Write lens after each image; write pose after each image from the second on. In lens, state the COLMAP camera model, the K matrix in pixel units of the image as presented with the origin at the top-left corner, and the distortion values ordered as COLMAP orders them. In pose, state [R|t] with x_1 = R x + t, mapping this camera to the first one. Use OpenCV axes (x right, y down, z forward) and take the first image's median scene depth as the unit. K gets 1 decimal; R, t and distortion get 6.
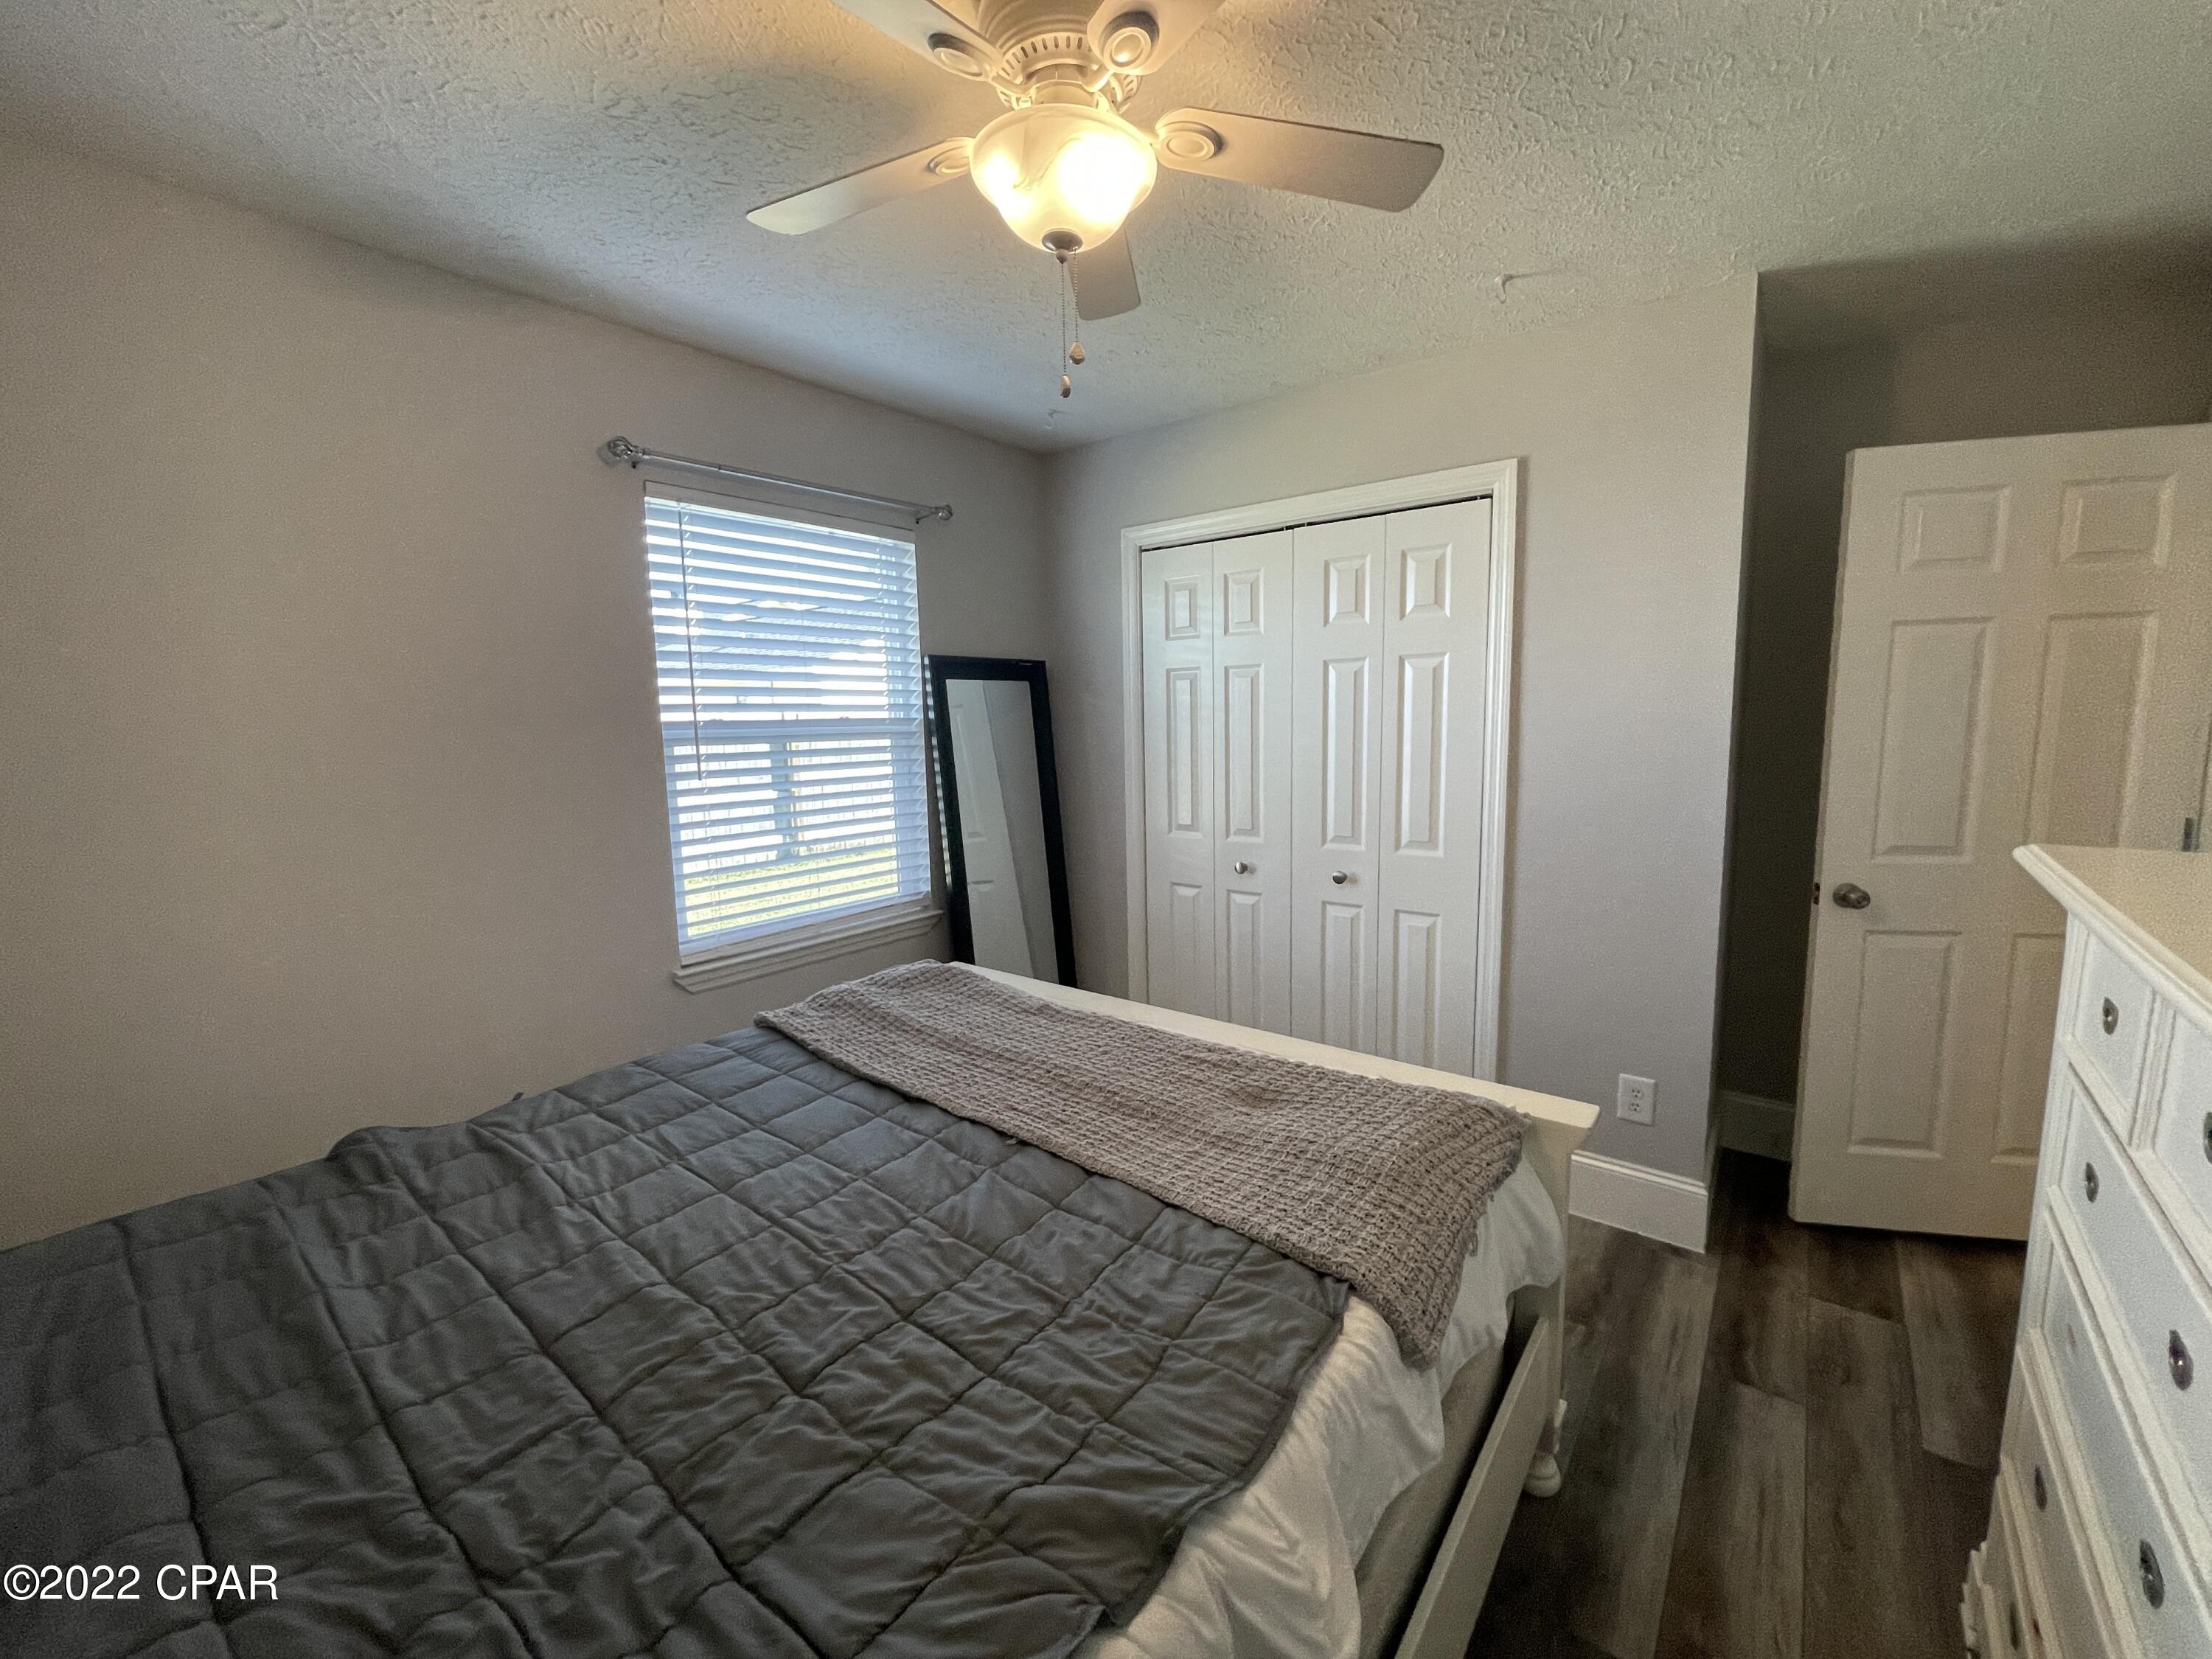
lens RADIAL K [[897.1, 0, 1101.7], [0, 897.1, 825.8], [0, 0, 1]] dist [-0.000345, -0.000443]
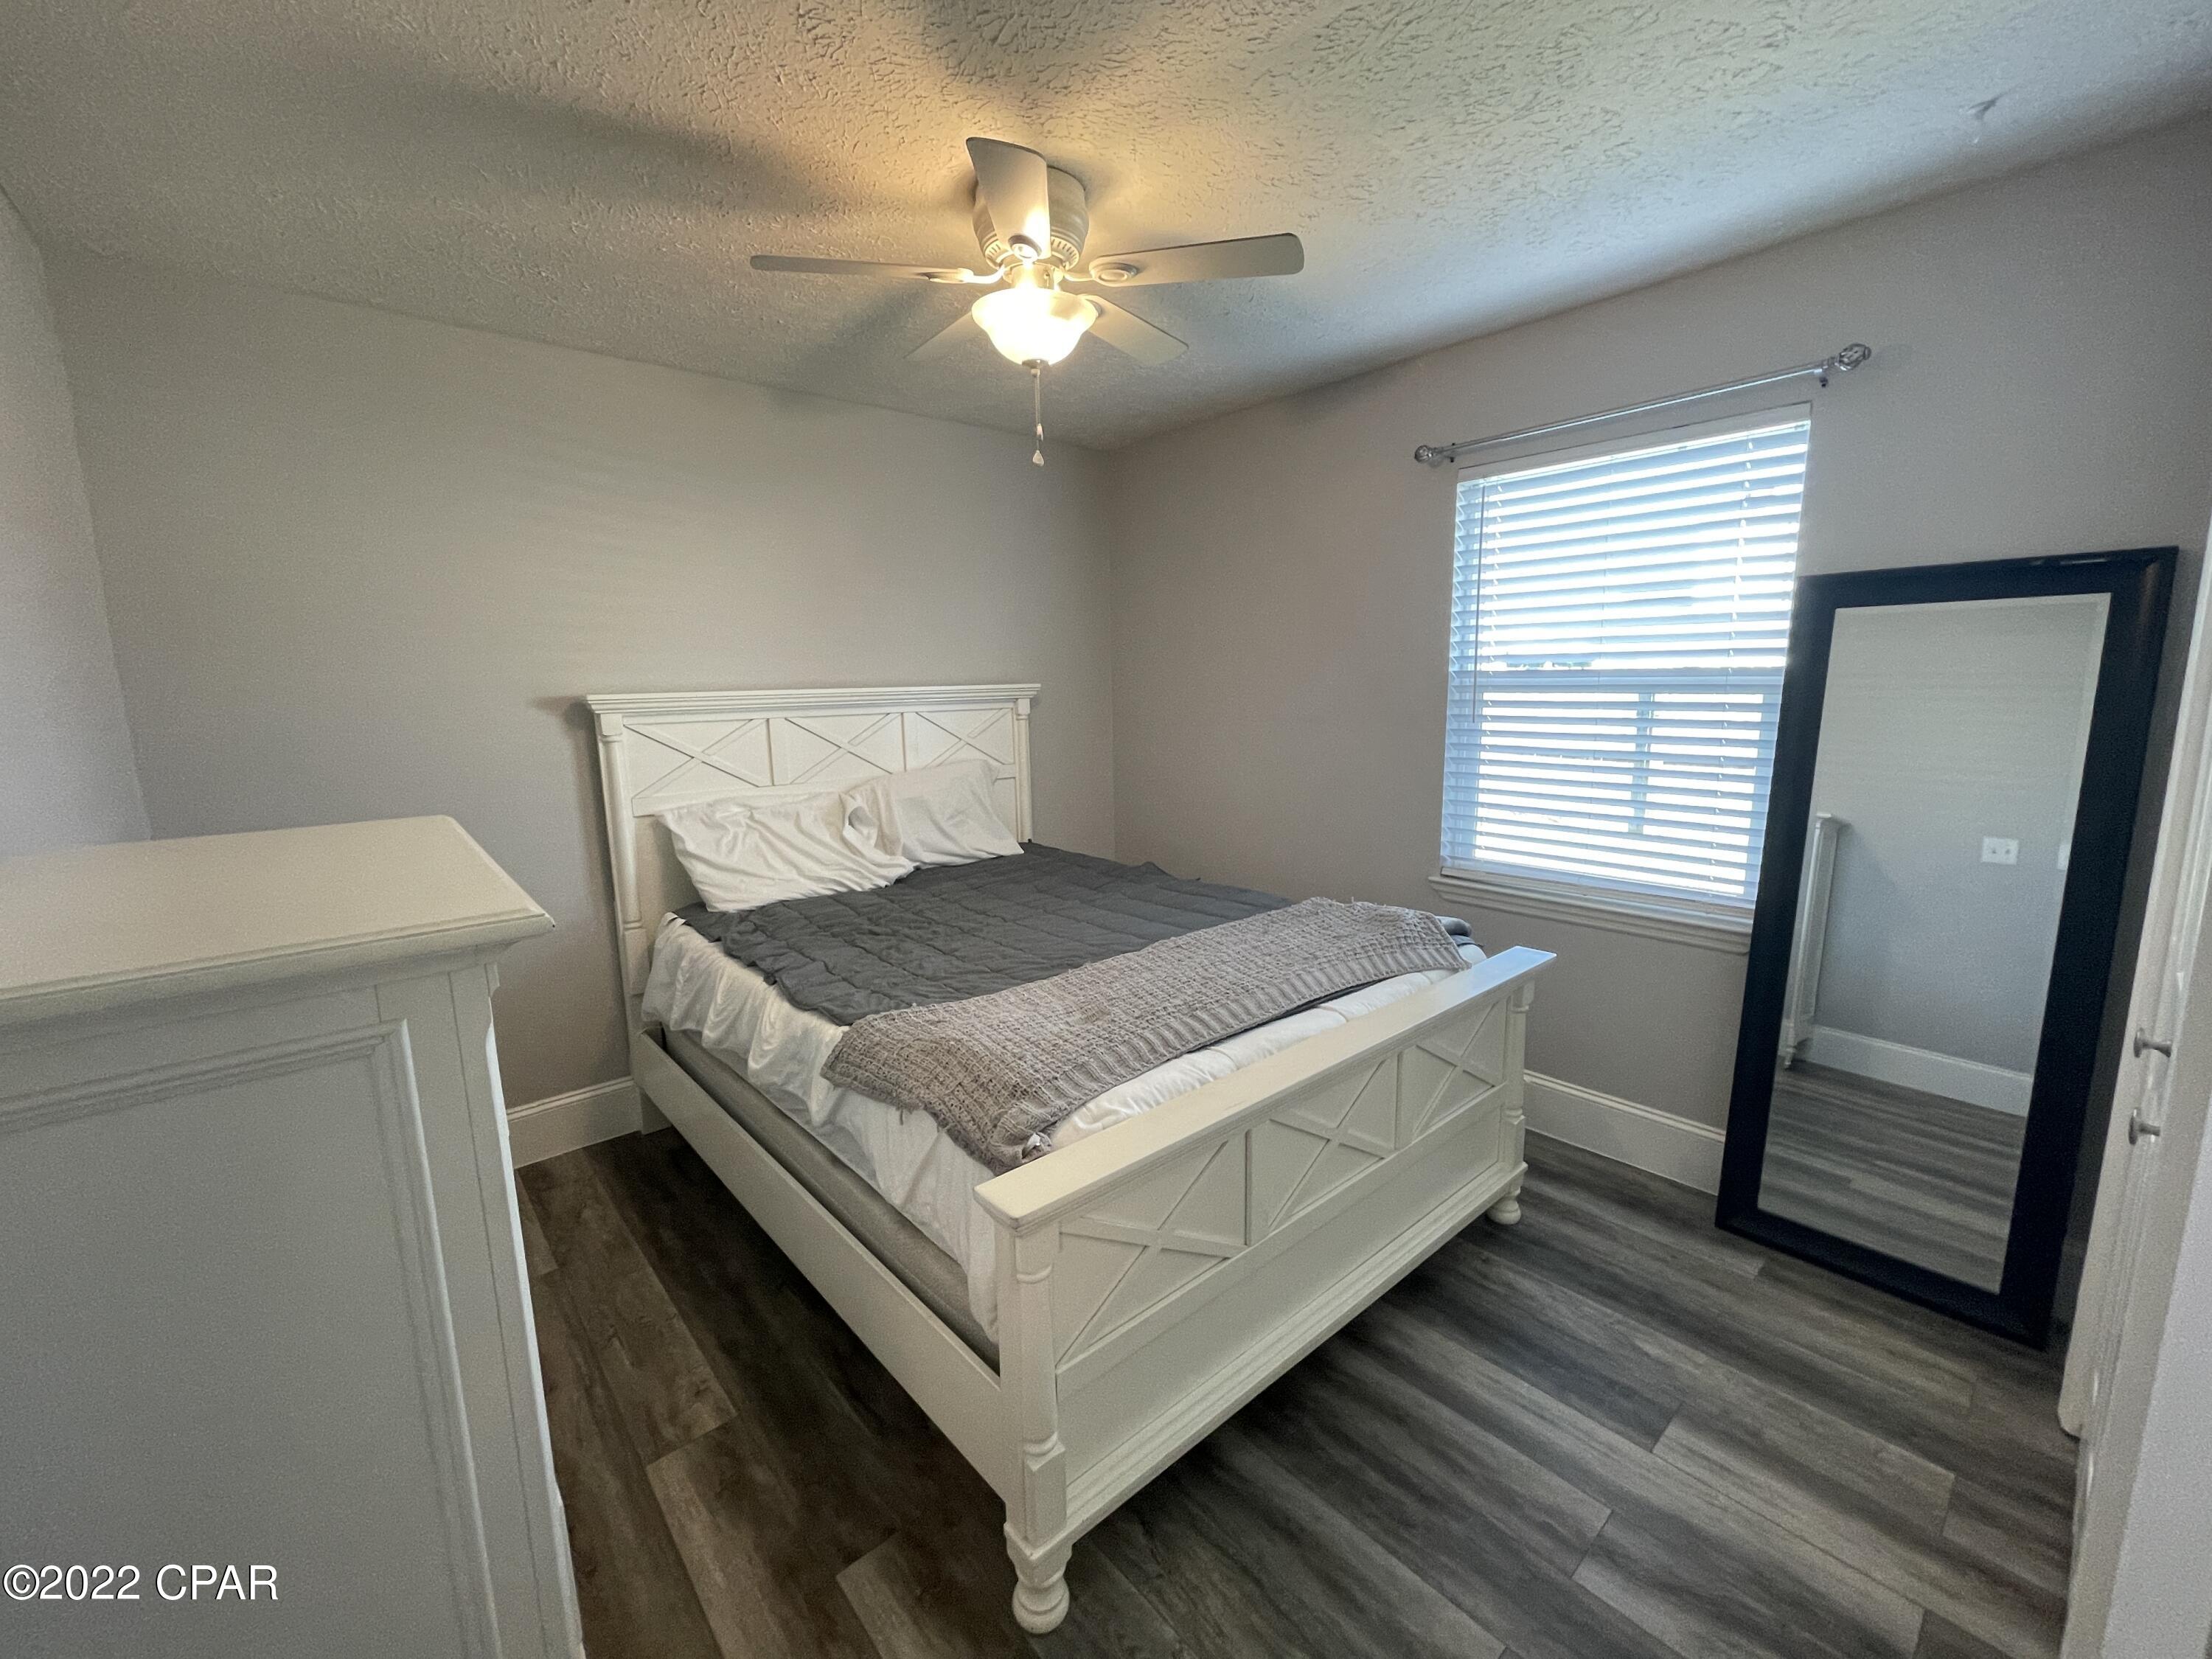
lens RADIAL K [[897.1, 0, 1101.7], [0, 897.1, 825.8], [0, 0, 1]] dist [-0.000345, -0.000443]
pose [[-0.173383, 0.177518, -0.968724, 0.656352], [-0.102205, 0.975067, 0.196974, -0.084159], [0.979537, 0.133161, -0.150917, 0.612328]]
